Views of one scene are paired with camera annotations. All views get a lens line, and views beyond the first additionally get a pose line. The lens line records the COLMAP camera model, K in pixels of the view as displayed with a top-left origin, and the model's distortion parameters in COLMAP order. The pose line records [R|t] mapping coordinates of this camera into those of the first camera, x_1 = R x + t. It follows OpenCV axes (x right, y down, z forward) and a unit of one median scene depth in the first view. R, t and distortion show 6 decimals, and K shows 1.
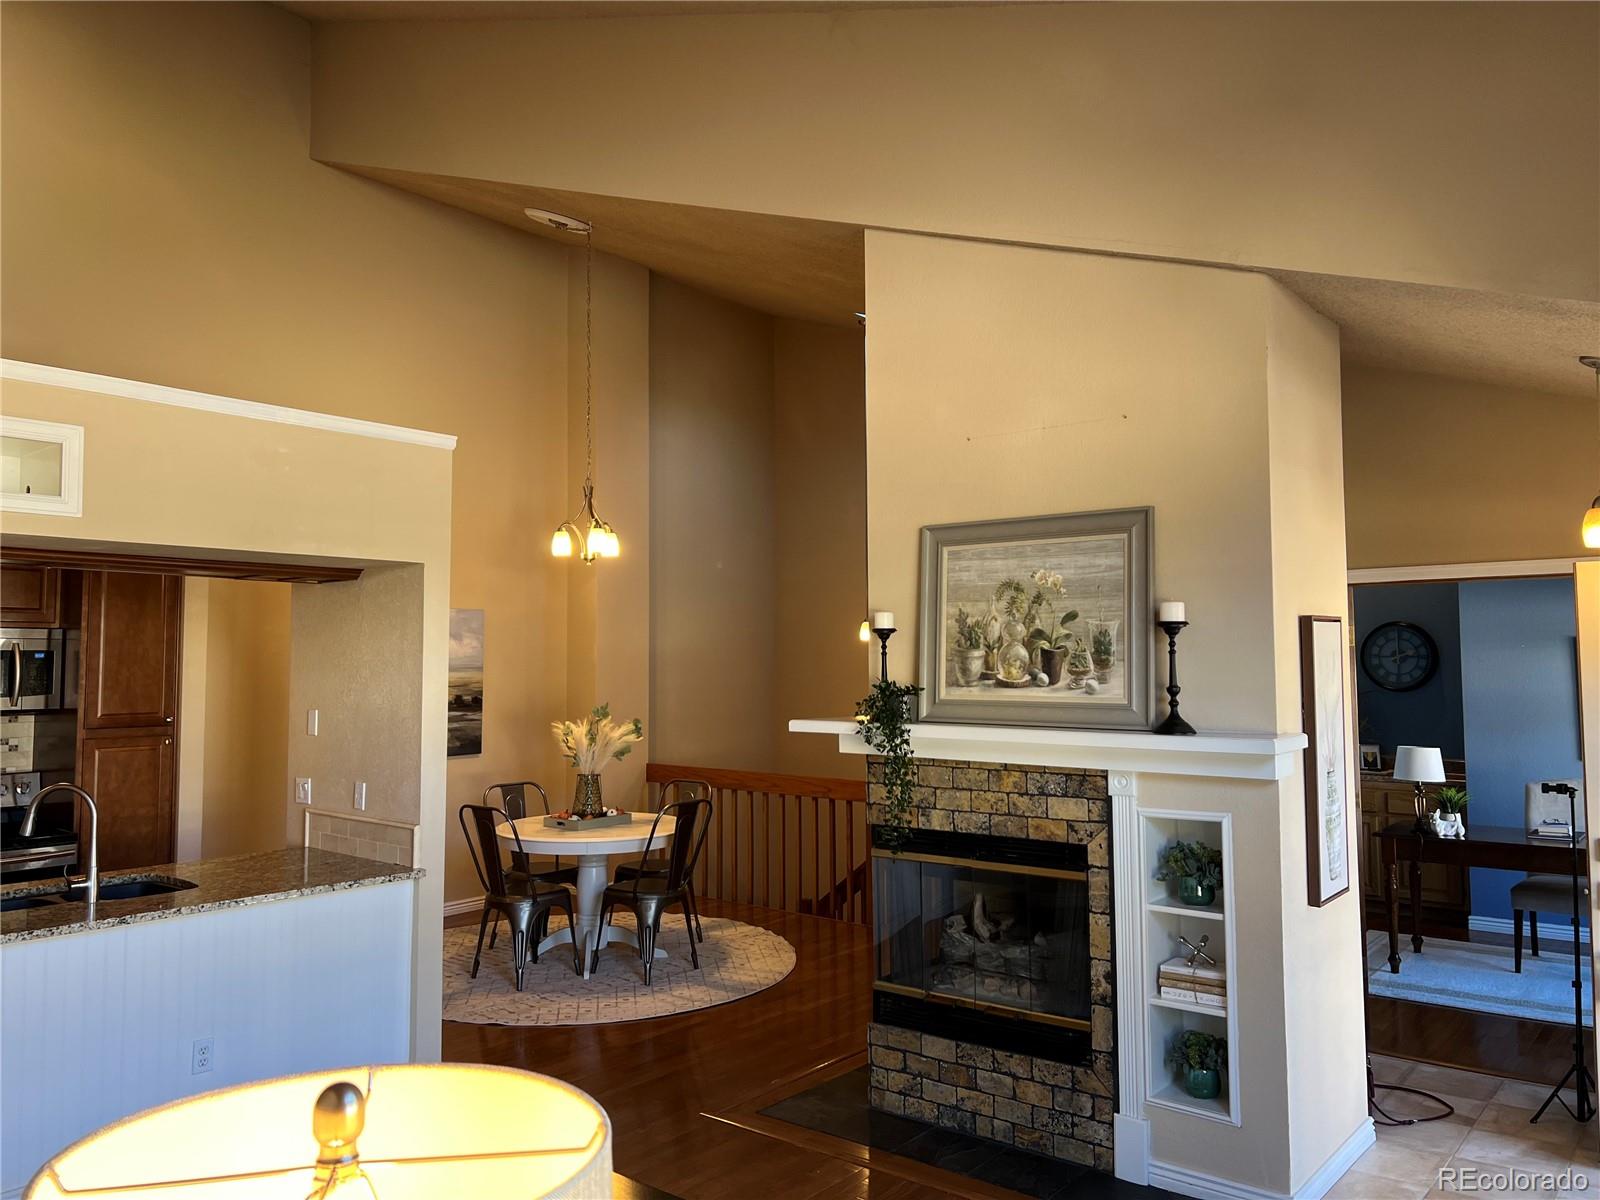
lens RADIAL K [[1195.6, 0, 806.0], [0, 1195.6, 594.6], [0, 0, 1]] dist [0.056955, -0.068633]
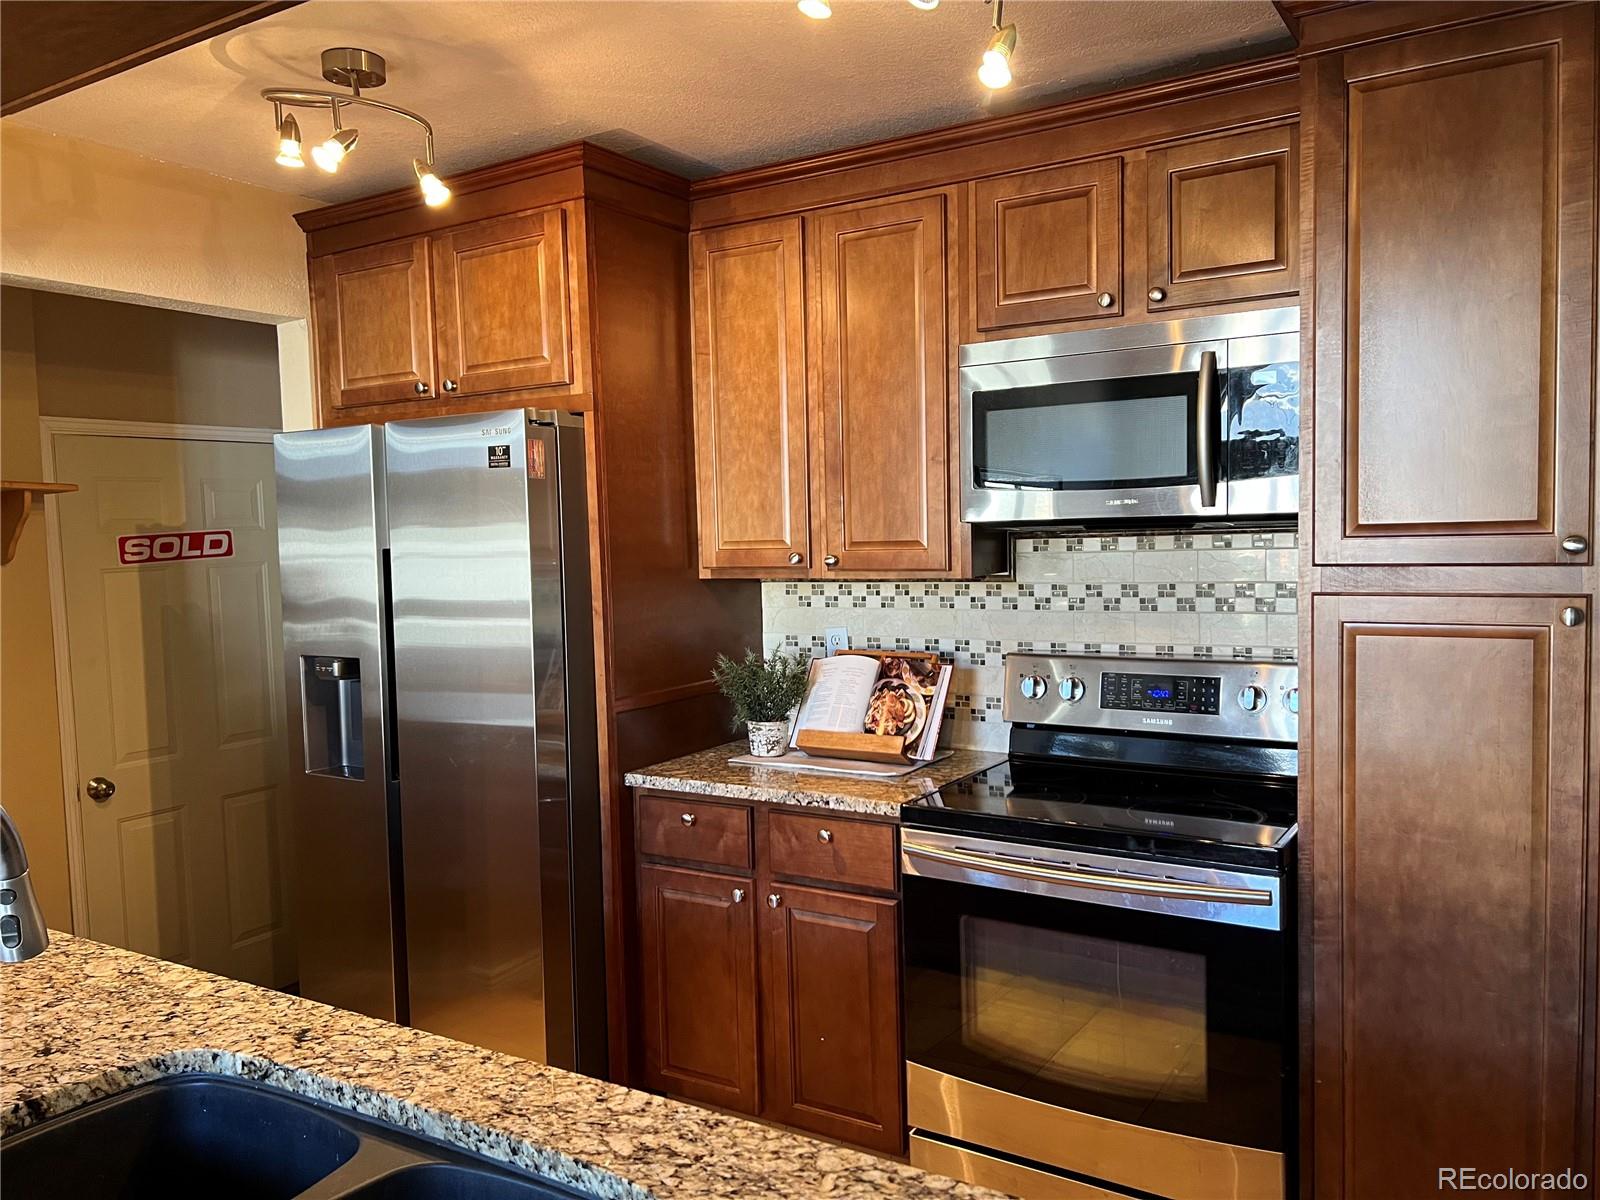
lens RADIAL K [[1195.6, 0, 806.8], [0, 1195.6, 605.4], [0, 0, 1]] dist [0.056955, -0.068633]
pose [[0.131446, 0.067958, -0.988991, -0.370516], [0.071307, 0.994415, 0.077808, 0.120018], [0.988755, -0.080750, 0.125866, 1.138214]]
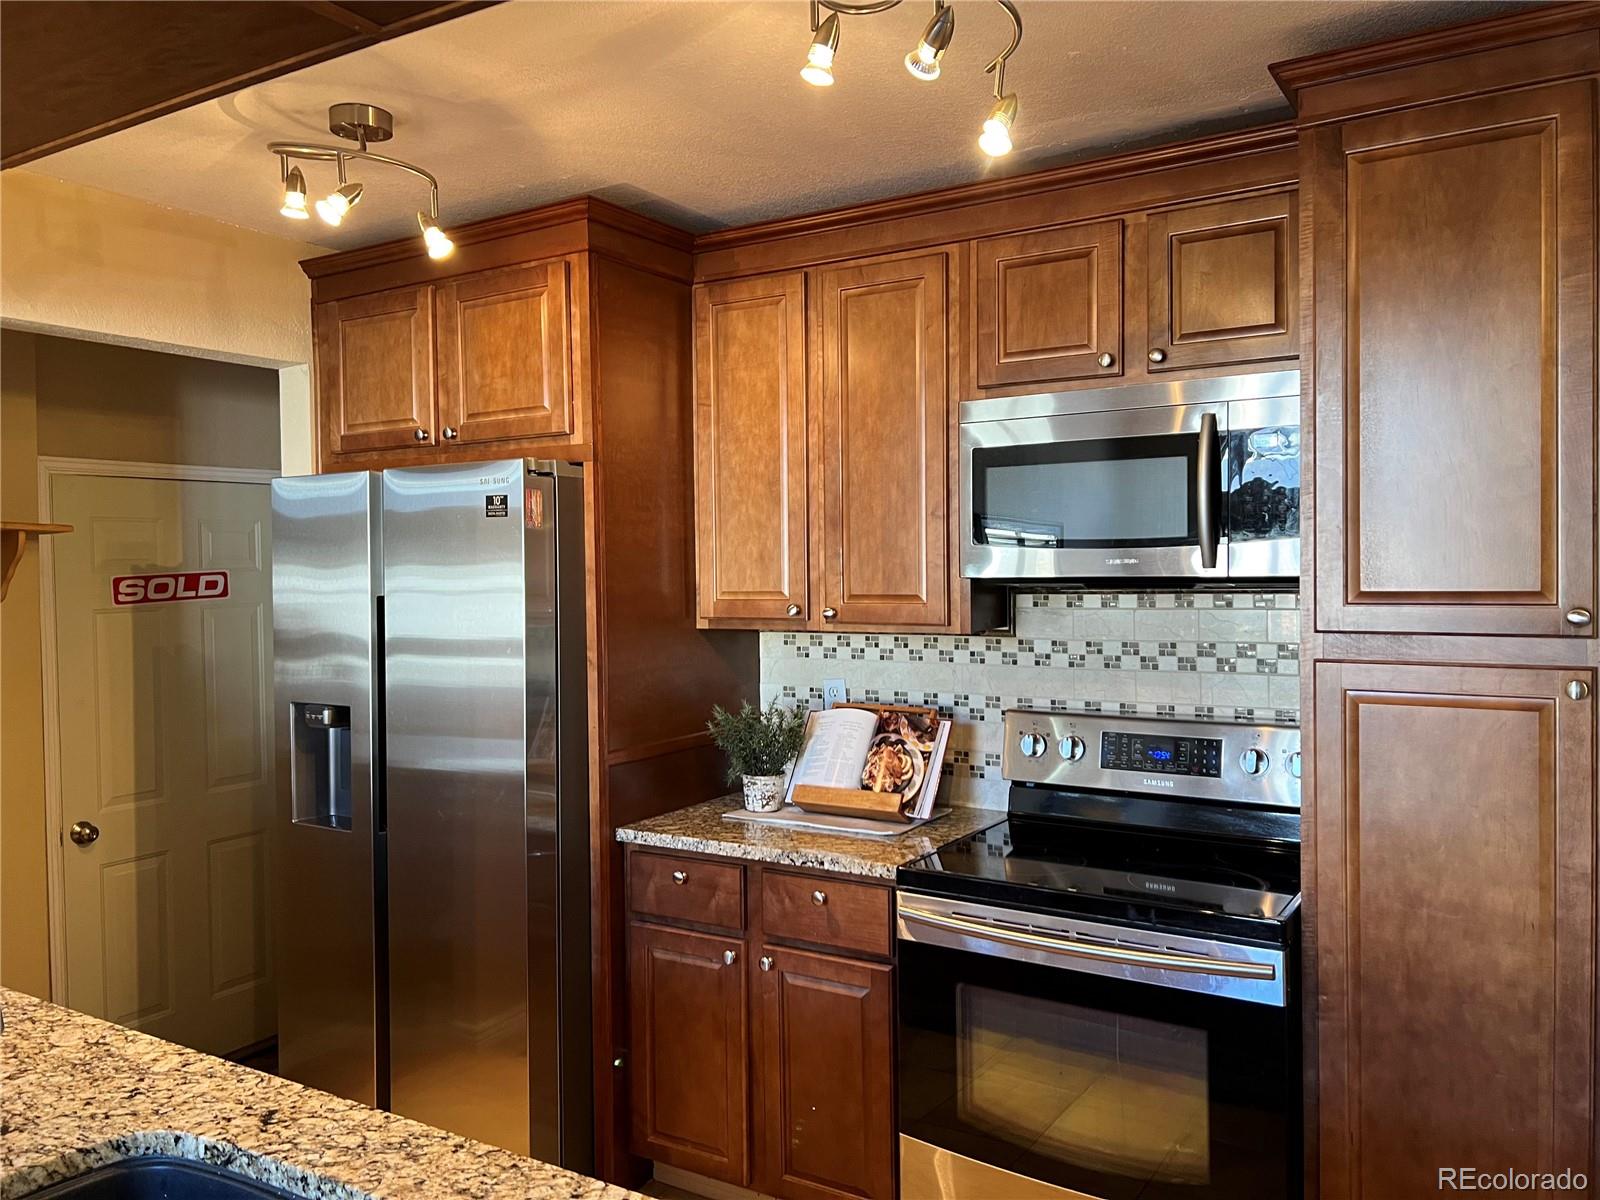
lens RADIAL K [[1195.6, 0, 812.9], [0, 1195.6, 587.3], [0, 0, 1]] dist [0.056955, -0.068633]
pose [[0.133838, 0.024246, -0.990707, -0.376852], [0.057769, 0.997810, 0.032224, 0.111186], [0.989318, -0.061545, 0.132144, 1.142245]]
